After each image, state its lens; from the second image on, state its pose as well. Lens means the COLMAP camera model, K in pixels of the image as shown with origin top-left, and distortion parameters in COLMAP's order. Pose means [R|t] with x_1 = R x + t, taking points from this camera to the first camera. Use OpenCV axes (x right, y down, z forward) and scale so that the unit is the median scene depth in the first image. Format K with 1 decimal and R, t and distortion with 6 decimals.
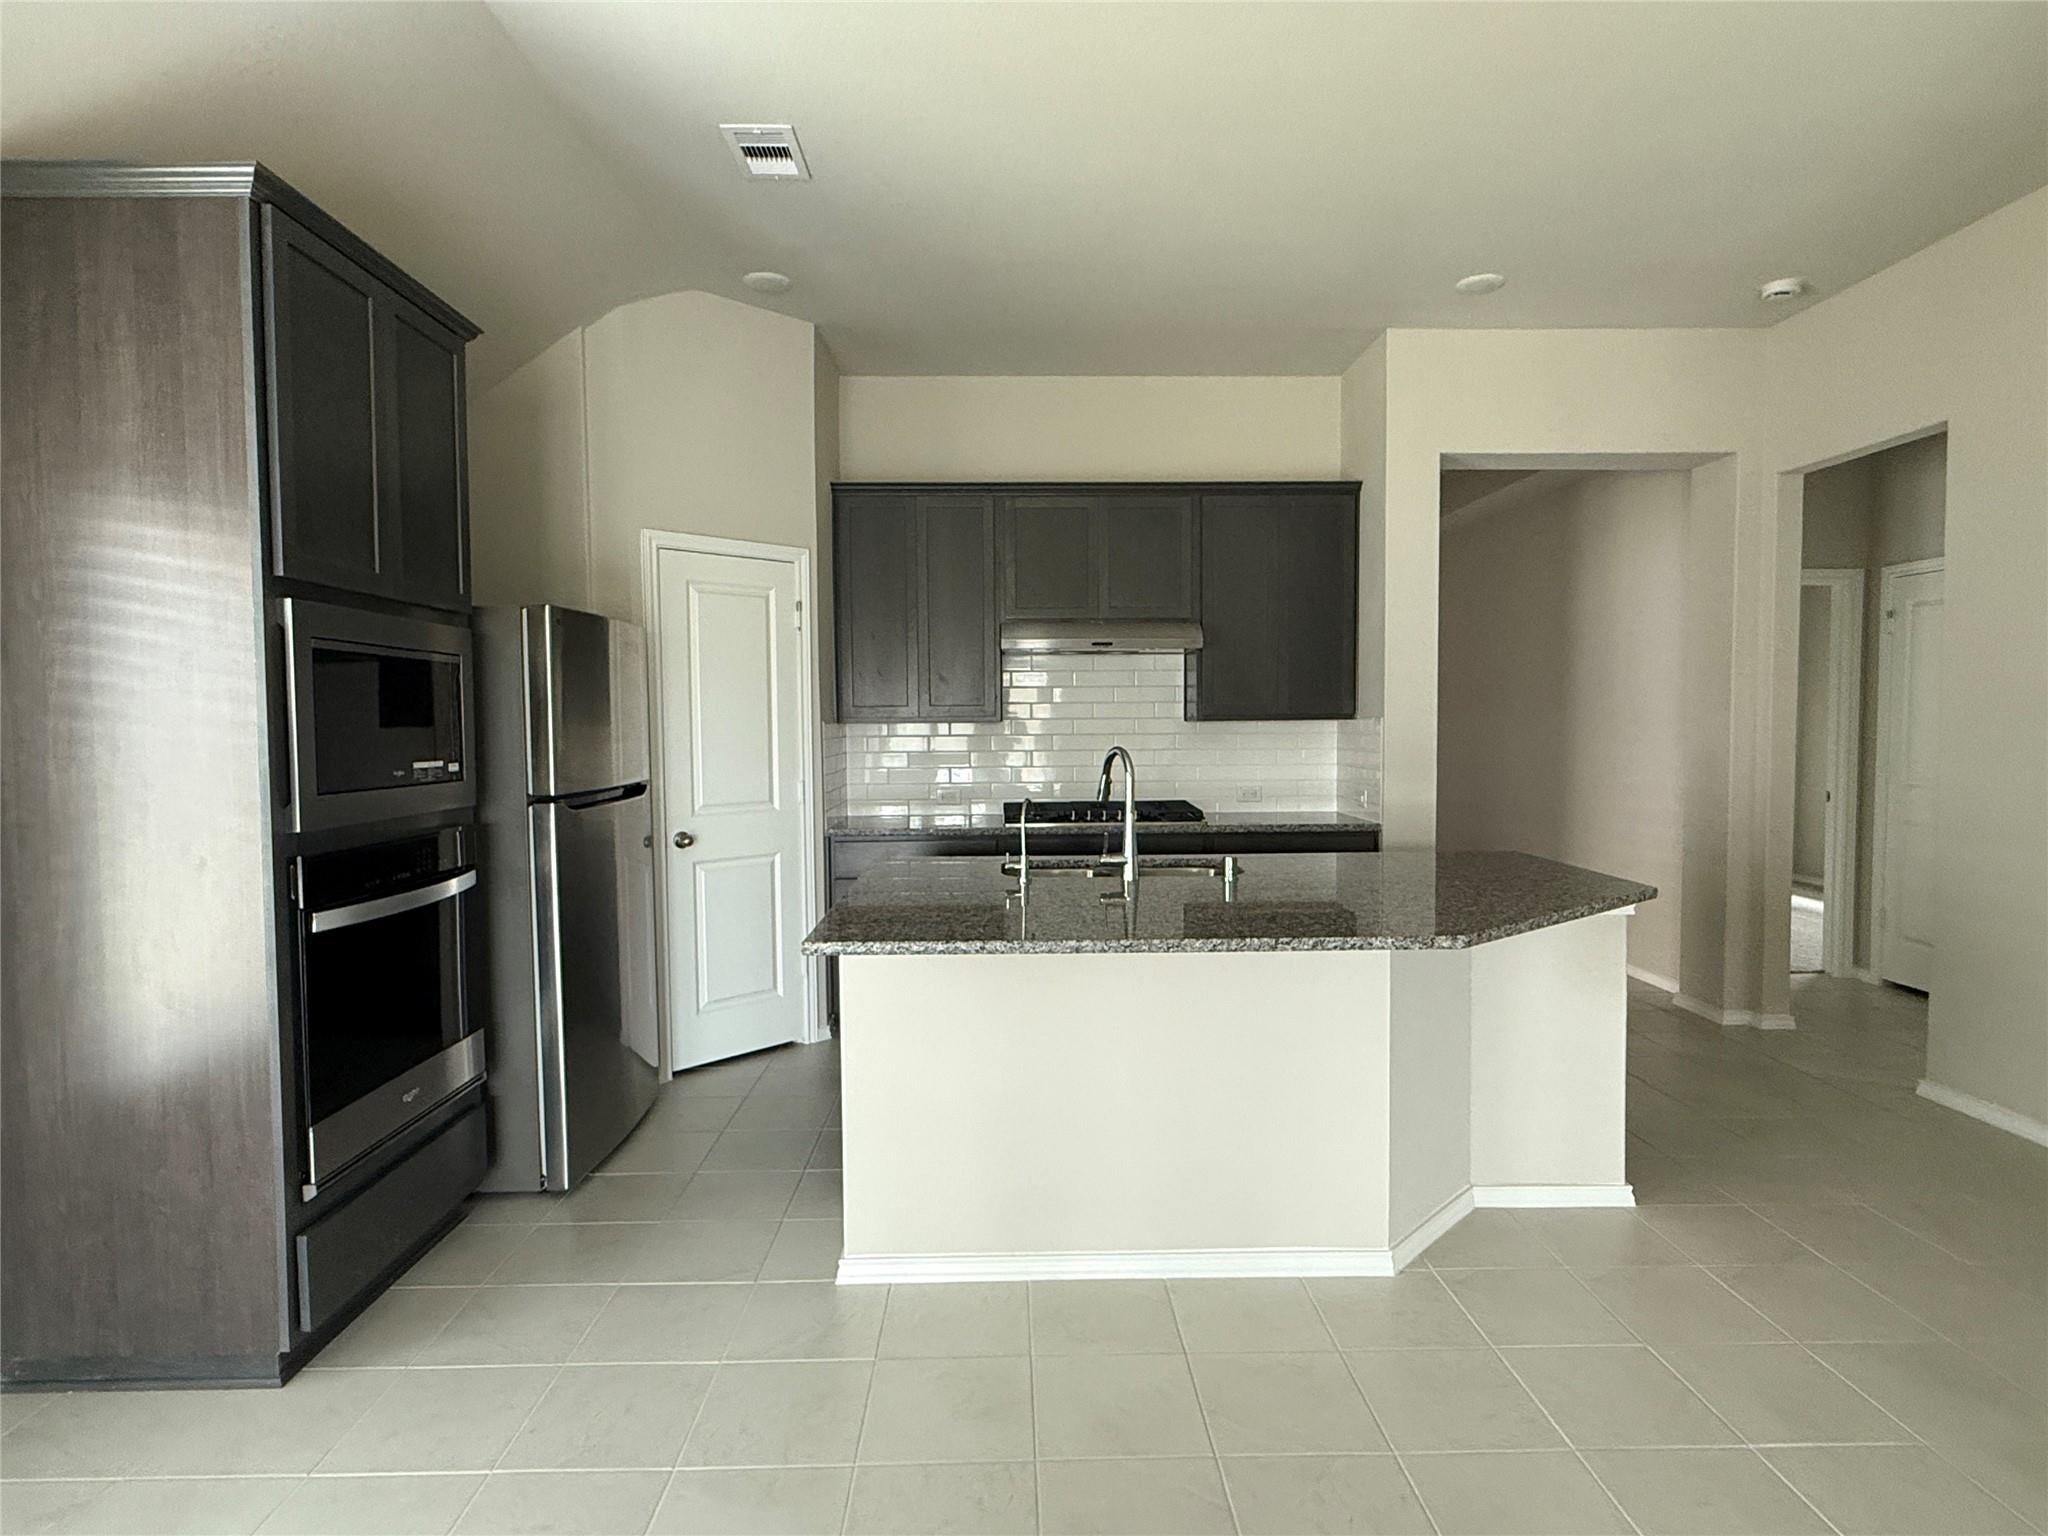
lens RADIAL K [[1073.3, 0, 1028.0], [0, 1073.3, 770.0], [0, 0, 1]] dist [-0.000084, 0.000077]
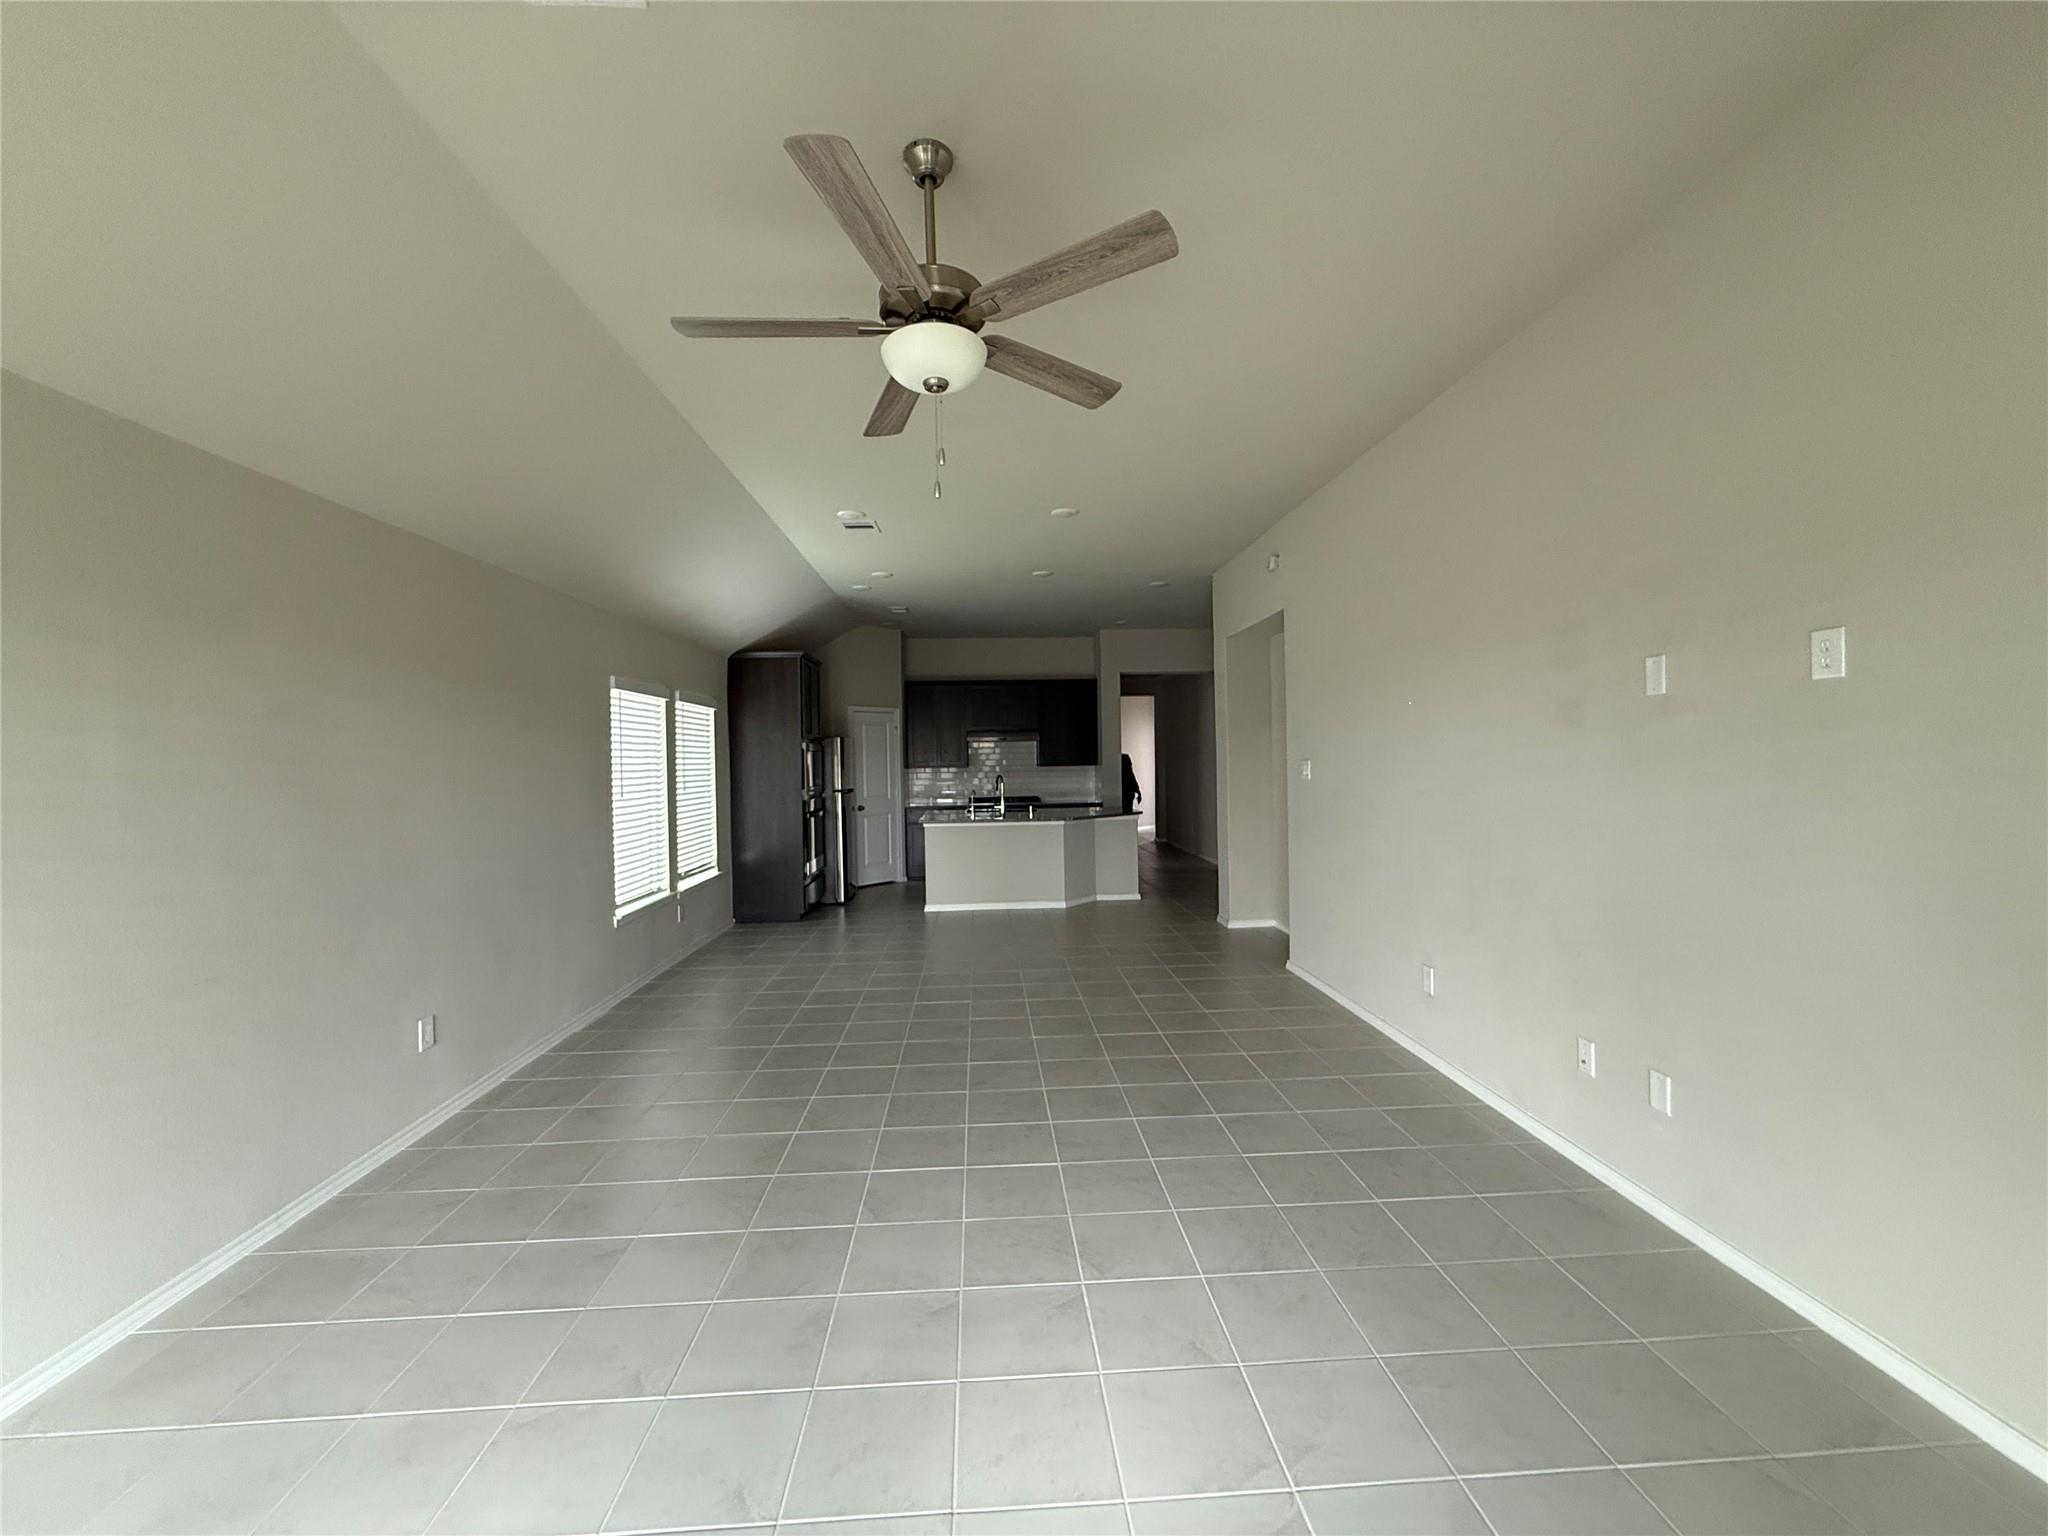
lens RADIAL K [[820.6, 0, 1017.5], [0, 820.6, 760.3], [0, 0, 1]] dist [0.000221, 0.000009]
pose [[0.999637, -0.004616, 0.026533, 0.048057], [0.005762, 0.999045, -0.043306, 0.028726], [-0.026308, 0.043443, 0.998709, -1.107830]]
